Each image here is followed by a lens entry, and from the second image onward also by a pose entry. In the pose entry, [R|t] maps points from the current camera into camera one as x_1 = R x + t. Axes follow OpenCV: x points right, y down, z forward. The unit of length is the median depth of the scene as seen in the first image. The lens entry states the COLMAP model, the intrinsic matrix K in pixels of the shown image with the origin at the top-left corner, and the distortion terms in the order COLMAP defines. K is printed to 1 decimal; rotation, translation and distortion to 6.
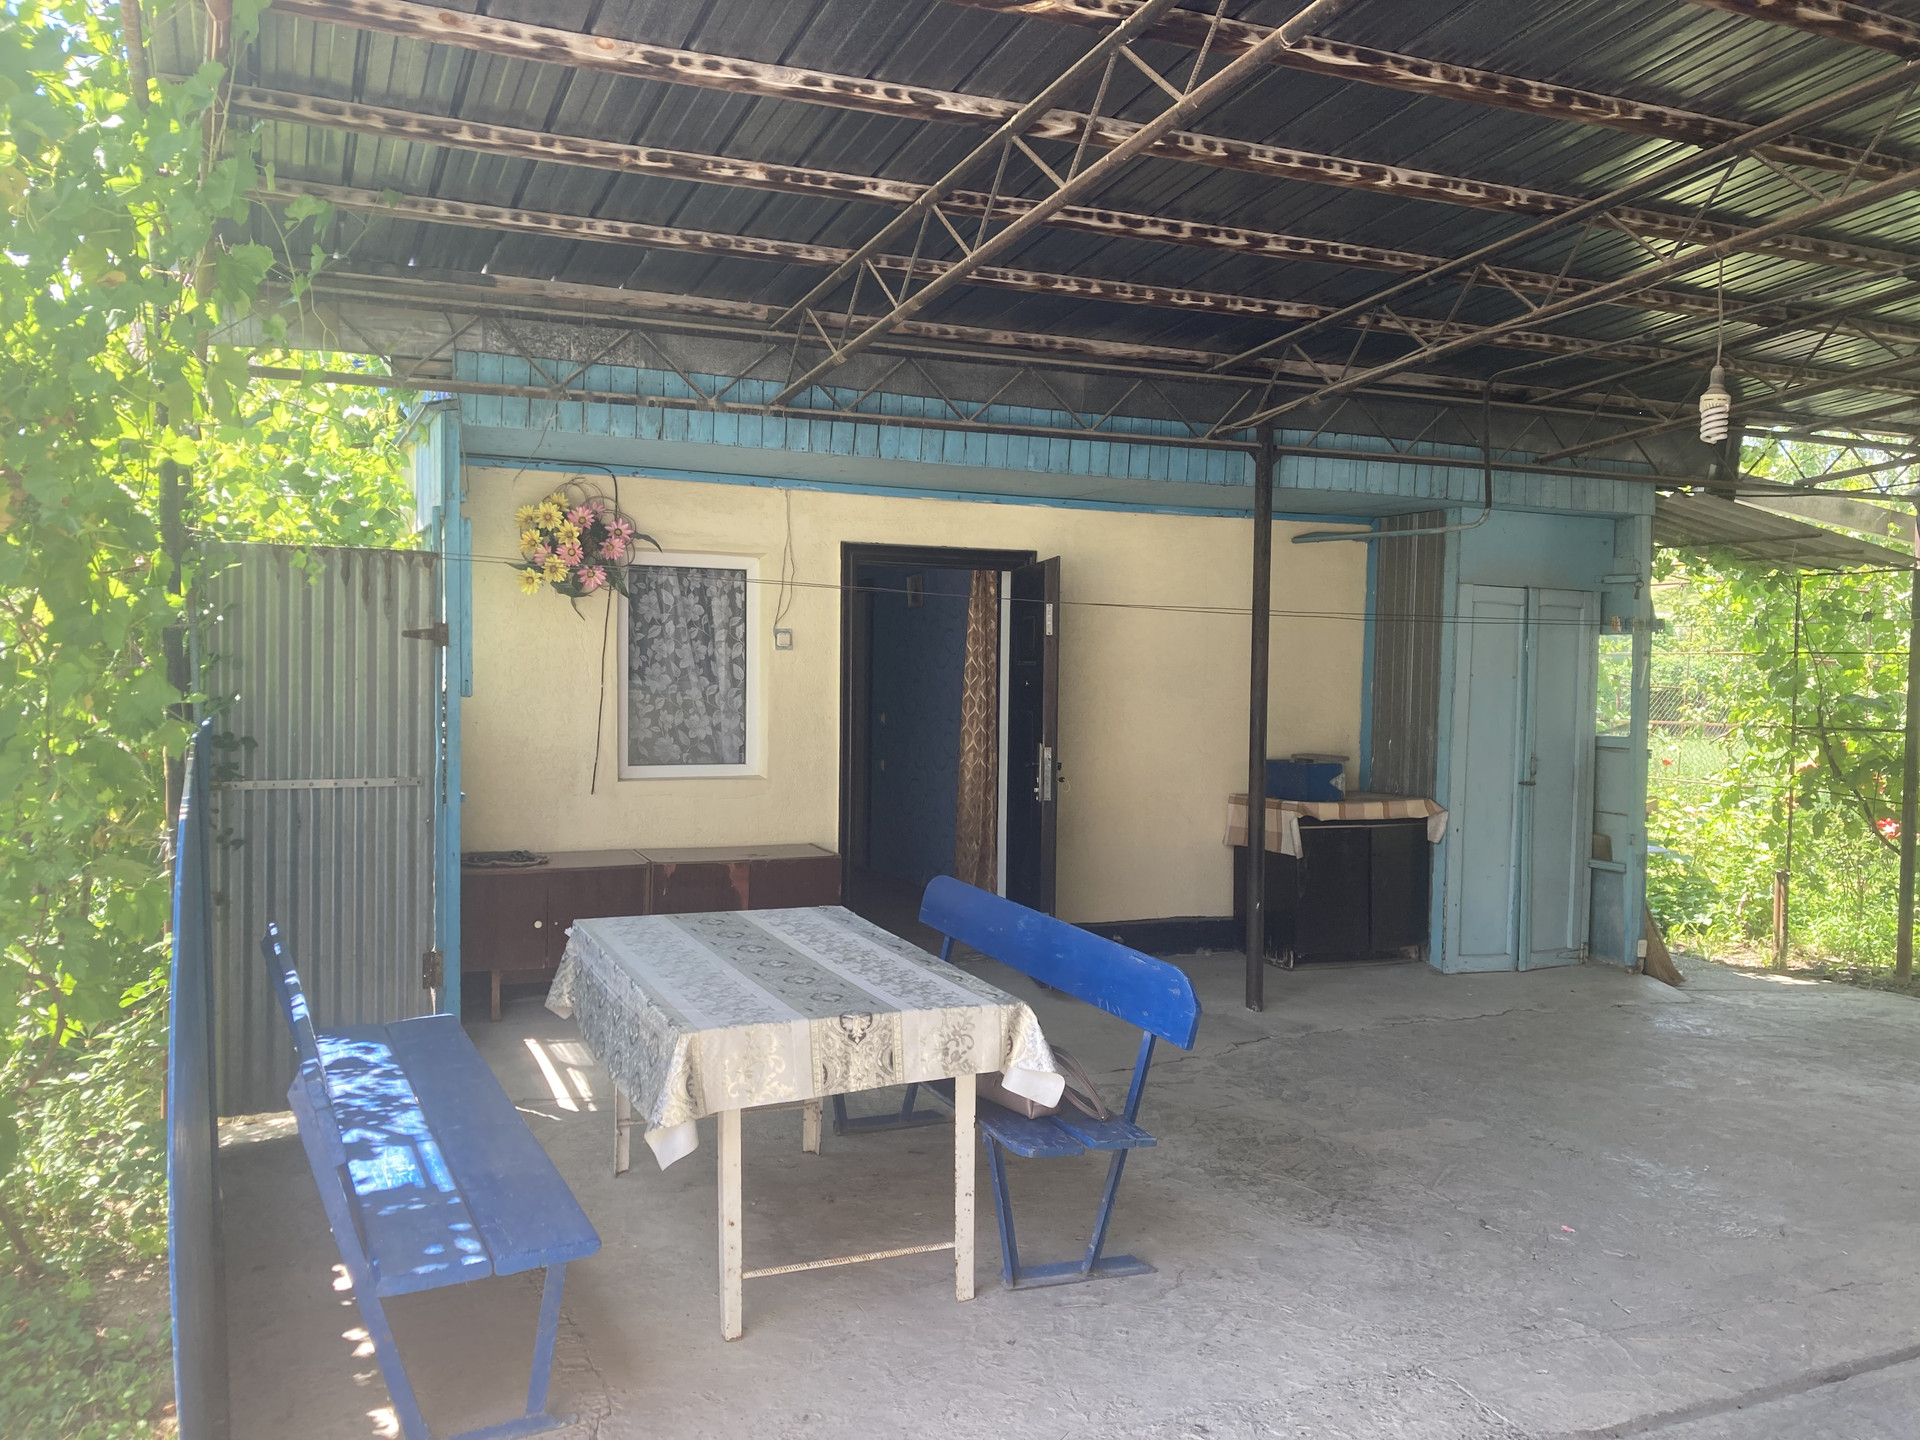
lens RADIAL K [[1601.3, 0, 962.1], [0, 1601.3, 725.8], [0, 0, 1]] dist [0.058296, -0.039985]
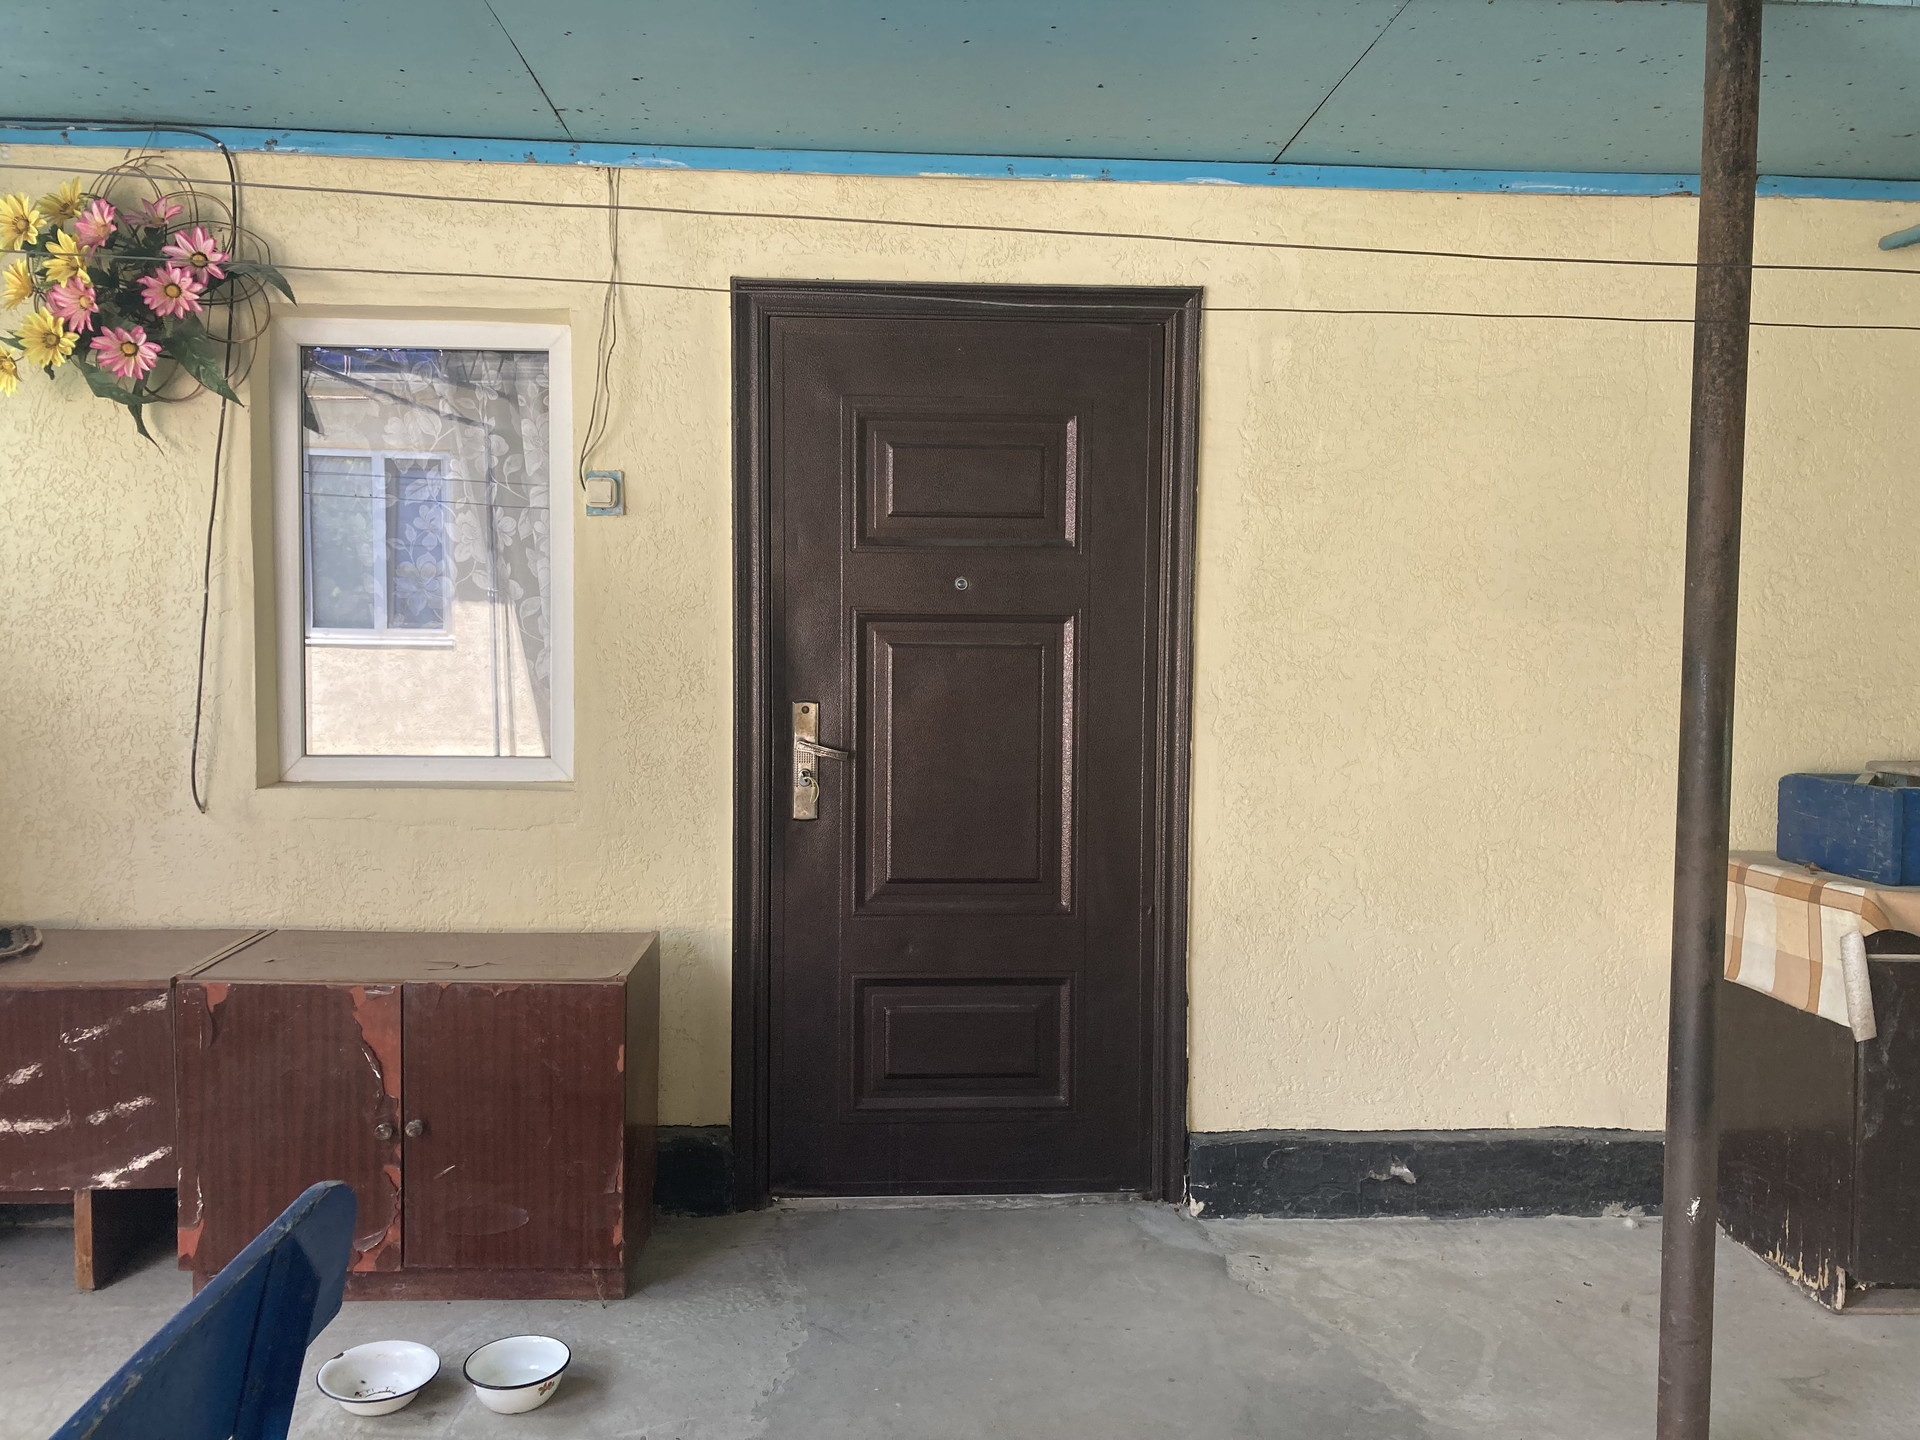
lens RADIAL K [[1601.3, 0, 964.3], [0, 1601.3, 707.8], [0, 0, 1]] dist [0.058296, -0.039985]
pose [[0.934614, 0.010667, -0.355505, 0.152359], [-0.008676, 0.999936, 0.007193, 0.004406], [0.355559, -0.003638, 0.934647, 0.591884]]
